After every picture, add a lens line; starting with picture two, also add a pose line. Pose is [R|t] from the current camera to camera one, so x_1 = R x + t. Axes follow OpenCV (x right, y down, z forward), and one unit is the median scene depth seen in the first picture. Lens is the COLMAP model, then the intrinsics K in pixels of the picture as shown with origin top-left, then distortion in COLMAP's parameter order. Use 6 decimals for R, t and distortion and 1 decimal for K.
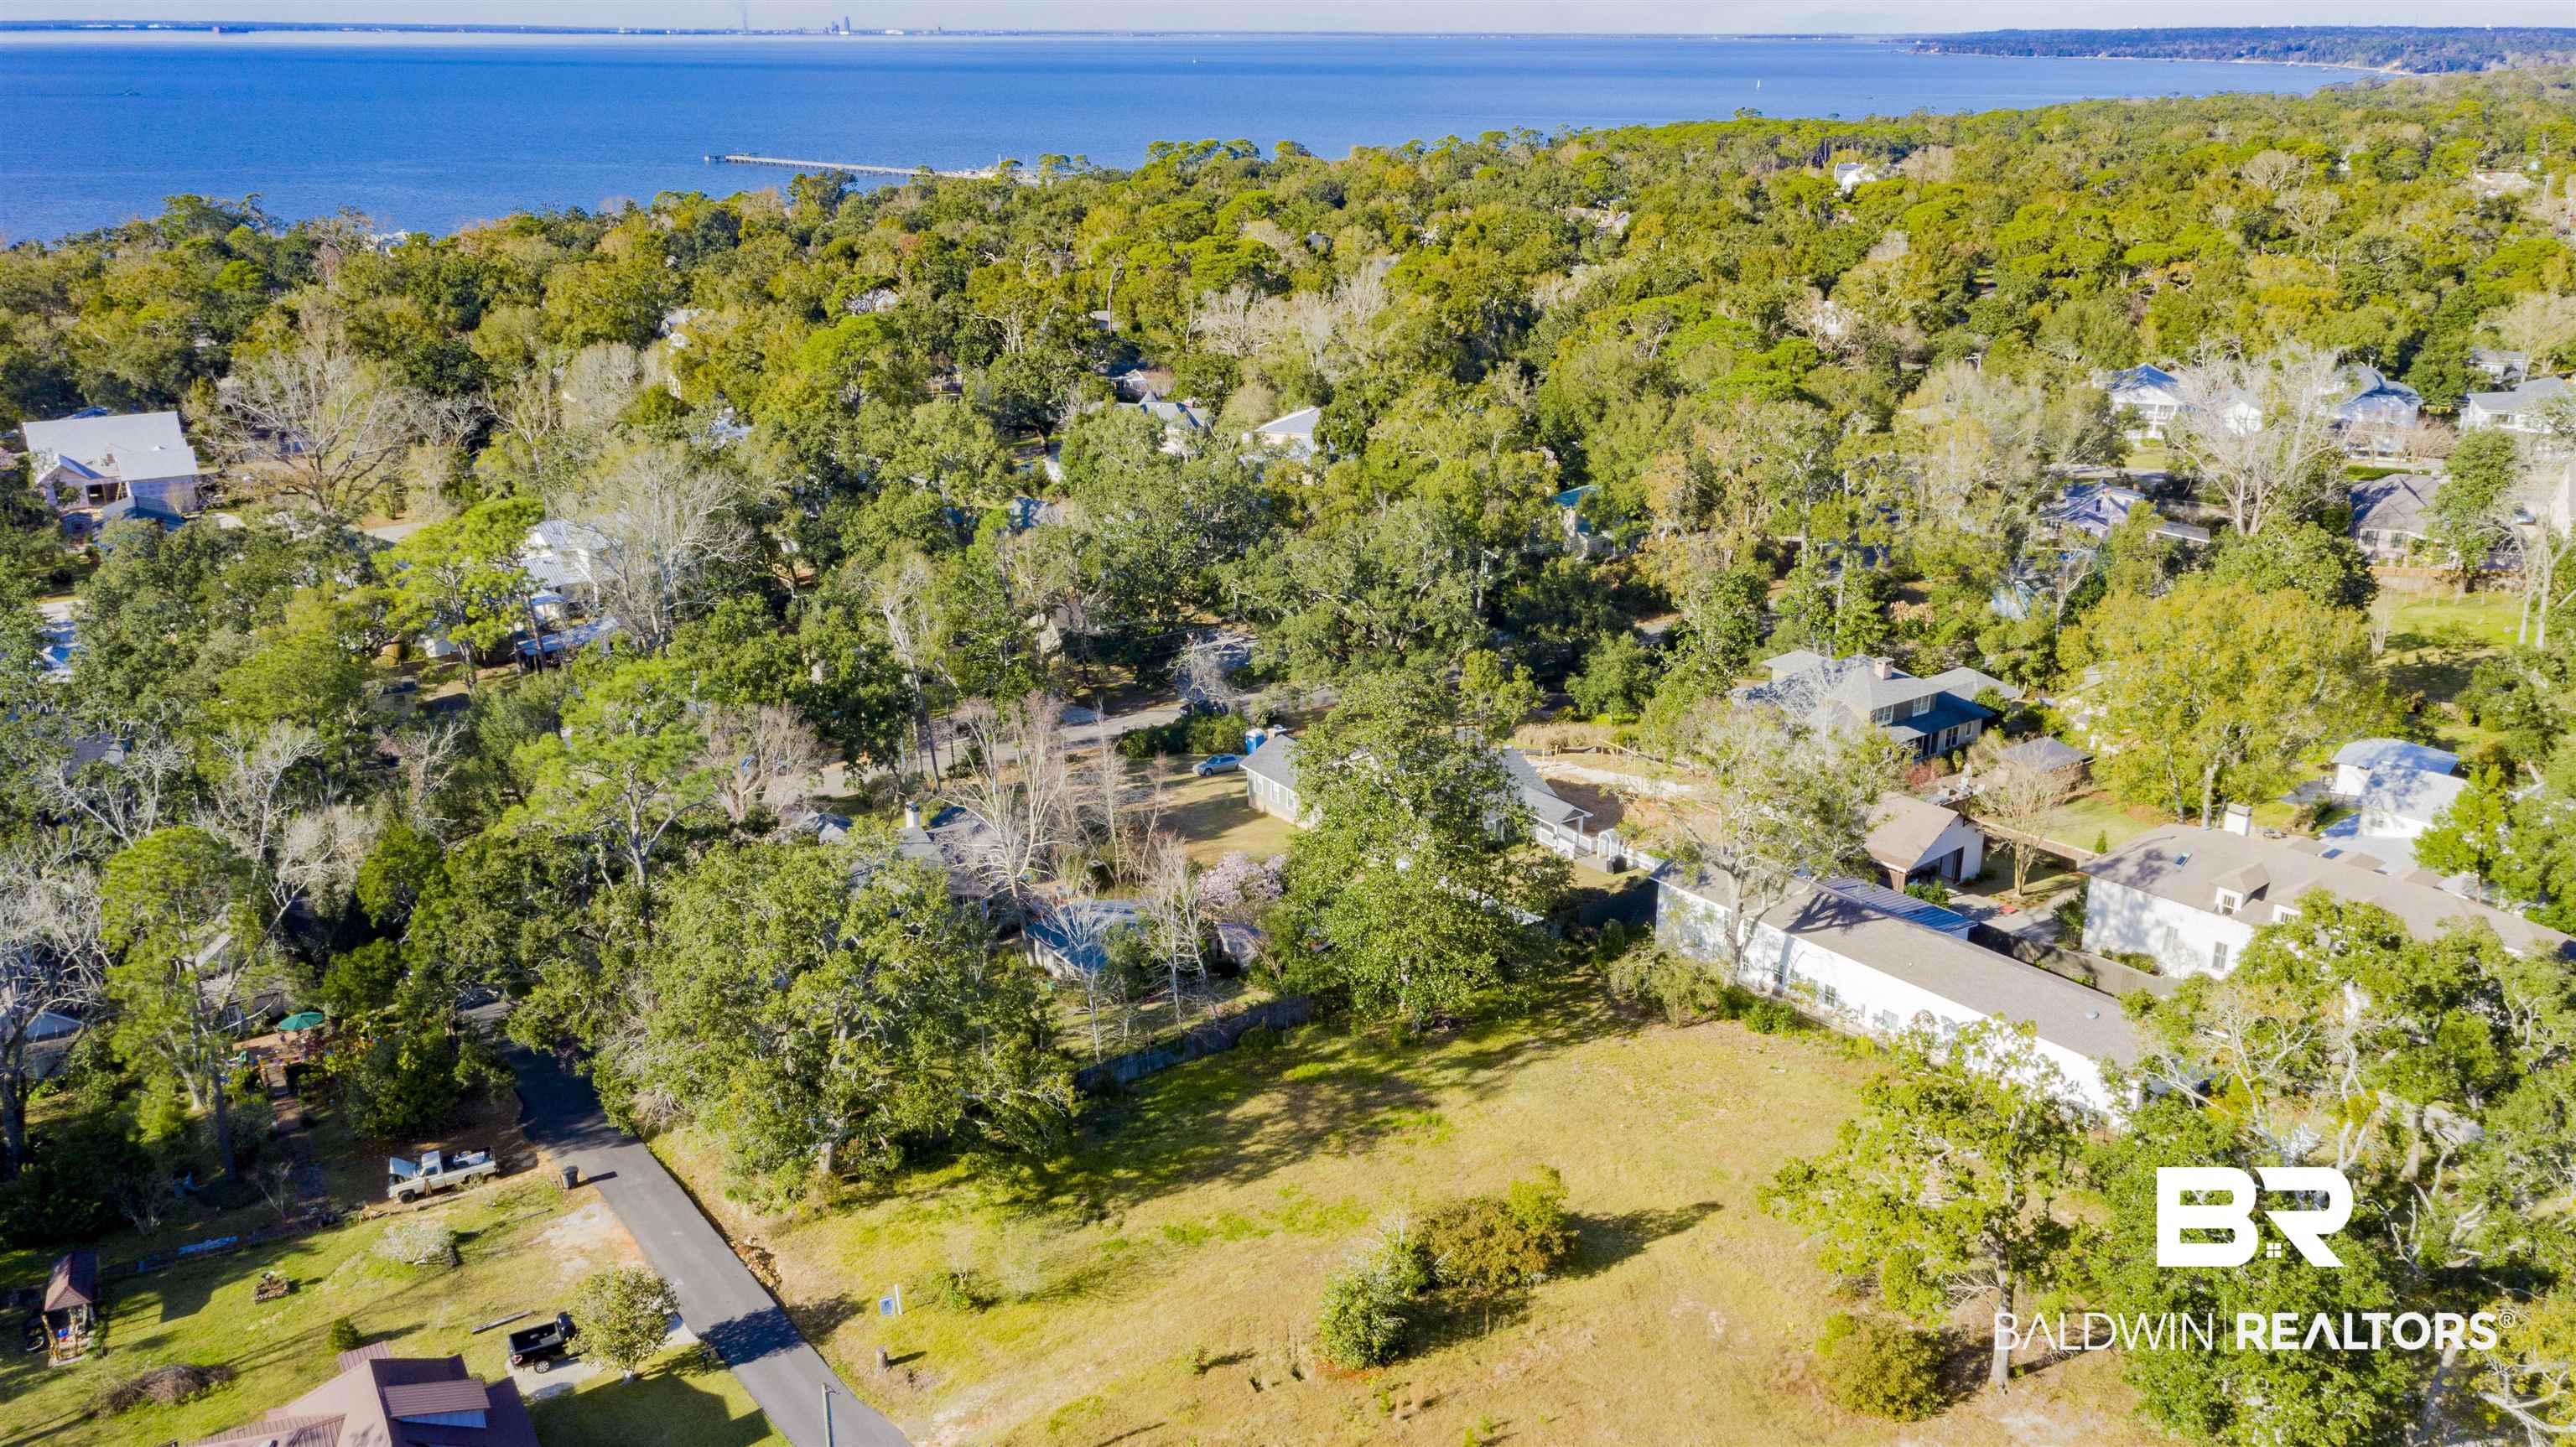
lens RADIAL K [[2053.9, 0, 1298.2], [0, 2053.9, 704.0], [0, 0, 1]] dist [0.001466, 0.045830]
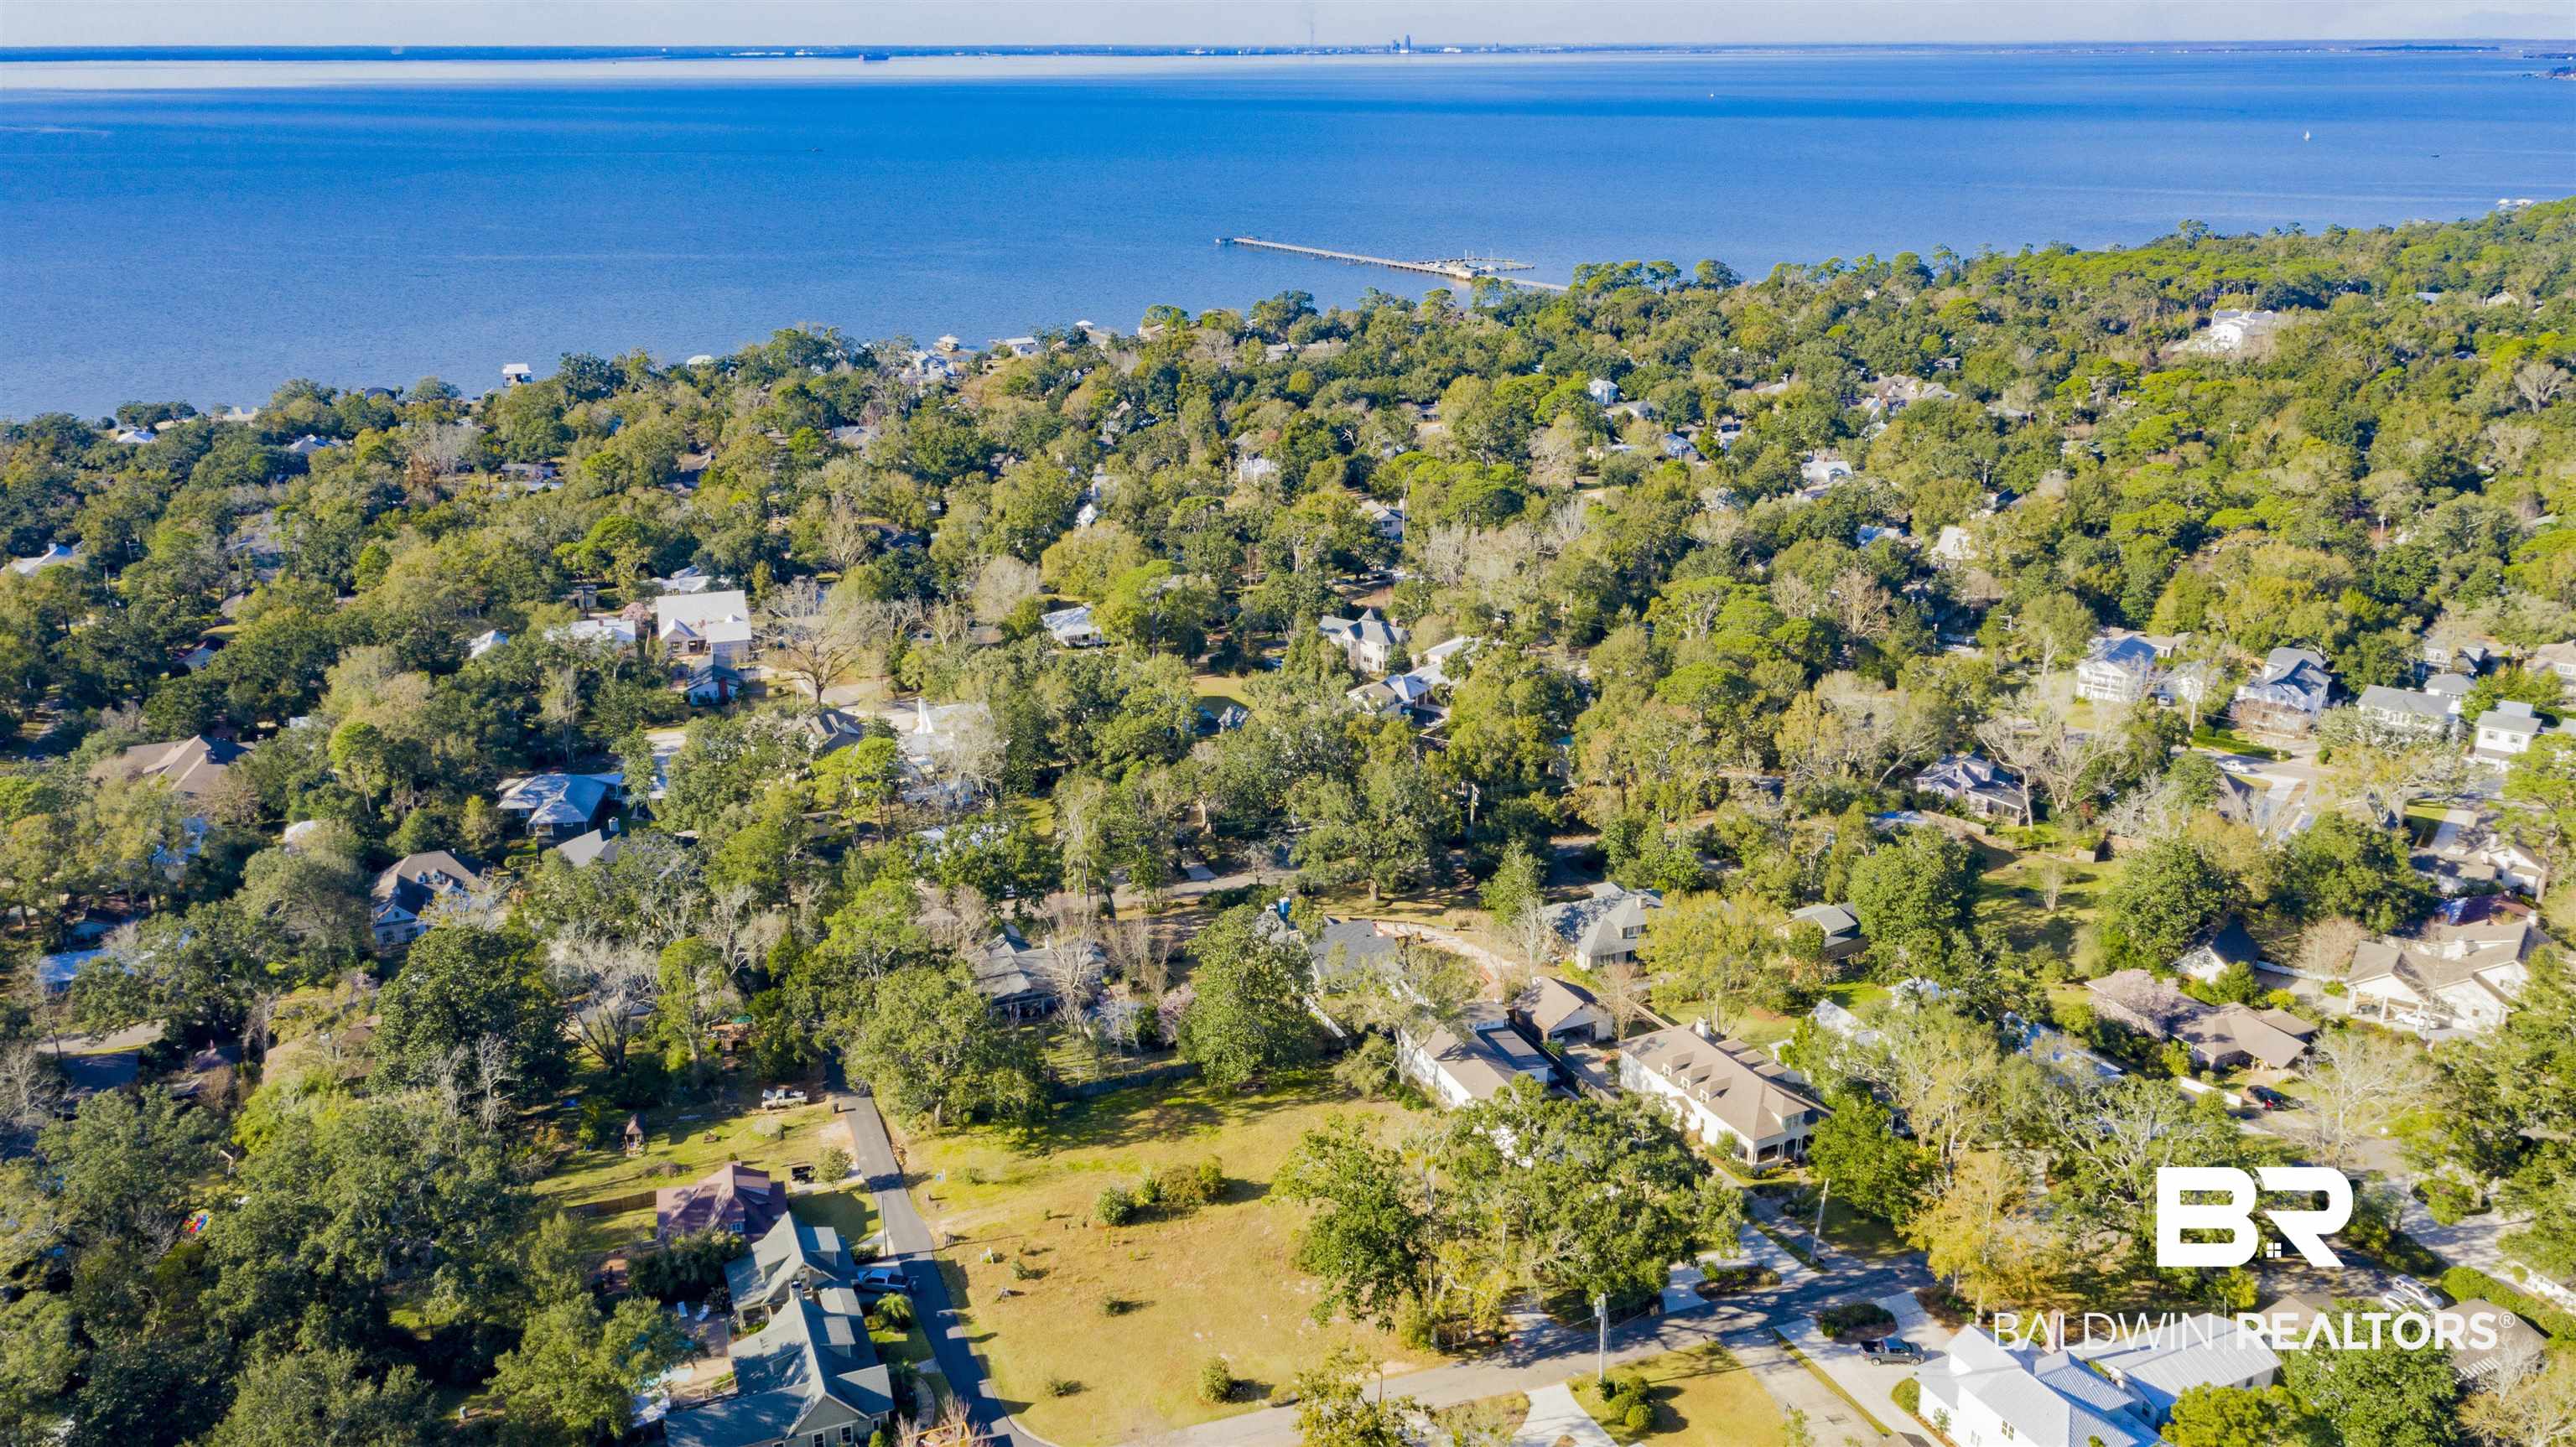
lens RADIAL K [[2053.9, 0, 1294.0], [0, 2053.9, 717.0], [0, 0, 1]] dist [0.001466, 0.045830]
pose [[0.966430, 0.074178, -0.245989, 0.514902], [-0.073993, 0.997209, 0.010007, -0.201953], [0.246045, 0.008530, 0.969221, -0.834241]]
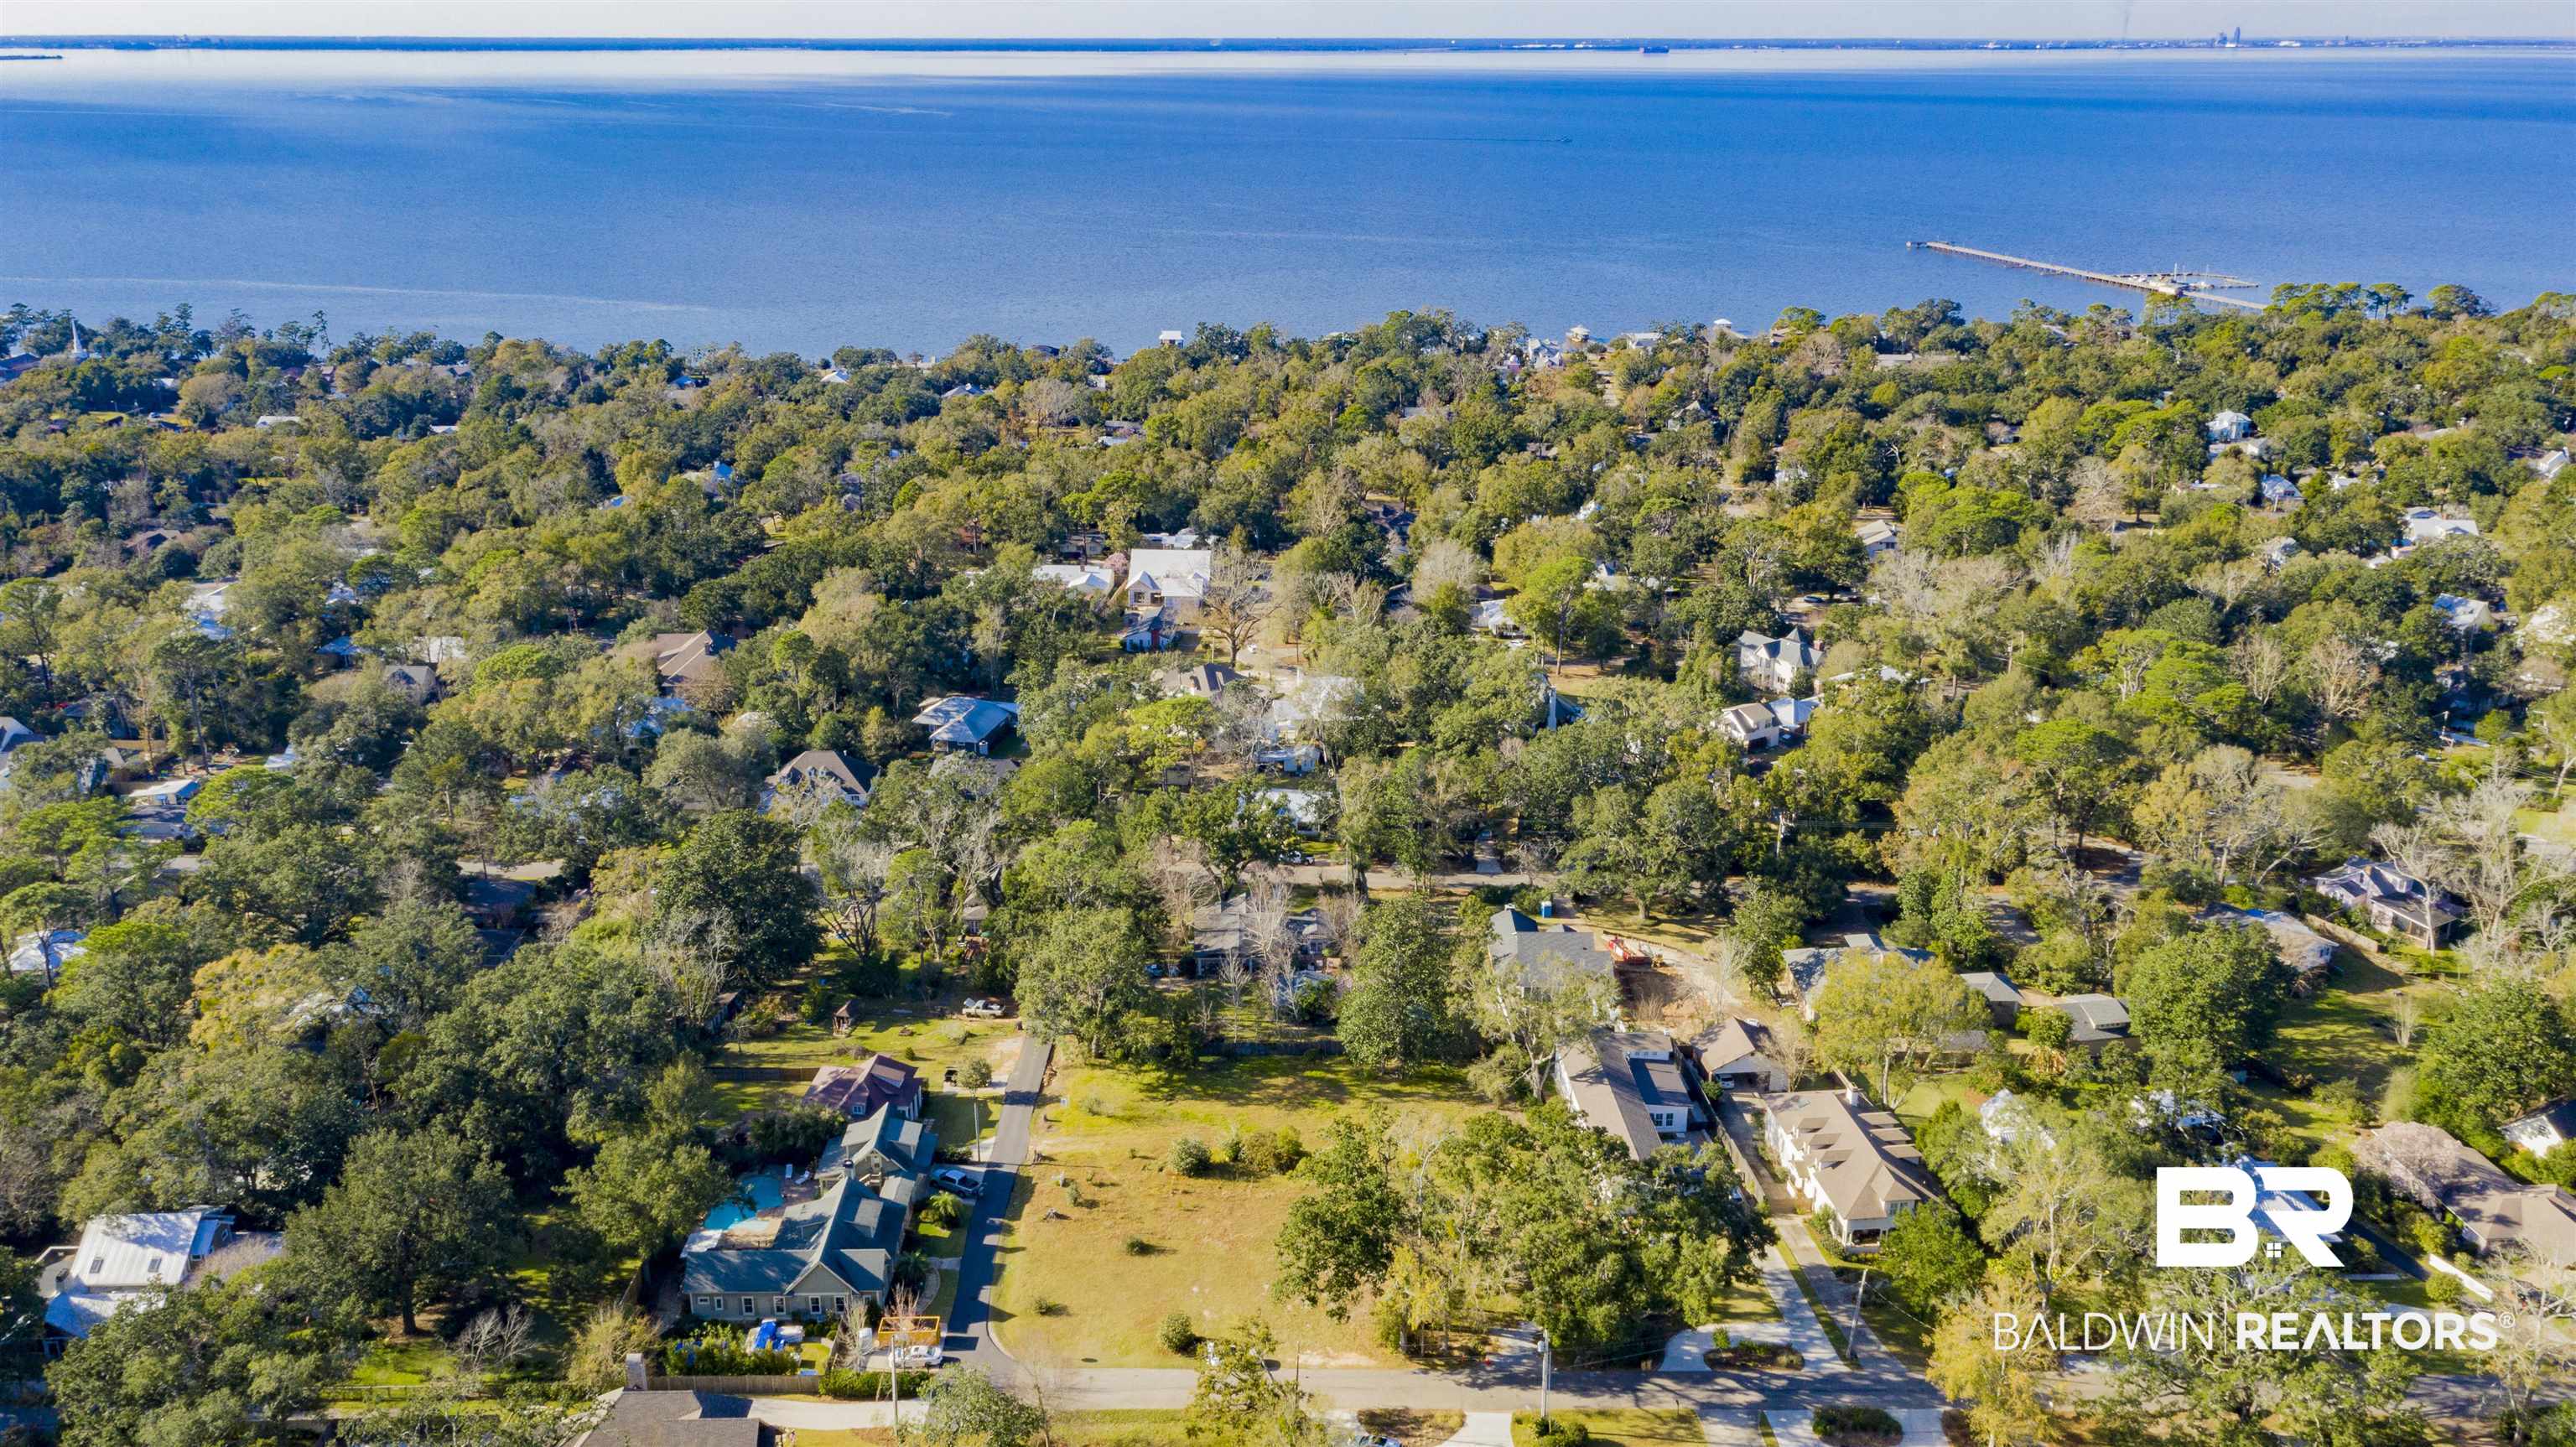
lens RADIAL K [[2053.9, 0, 1288.4], [0, 2053.9, 719.3], [0, 0, 1]] dist [0.001466, 0.045830]
pose [[0.813614, 0.183472, -0.551698, 0.925064], [-0.181847, 0.981599, 0.058263, -0.253140], [0.552236, 0.052921, 0.832007, -0.670931]]
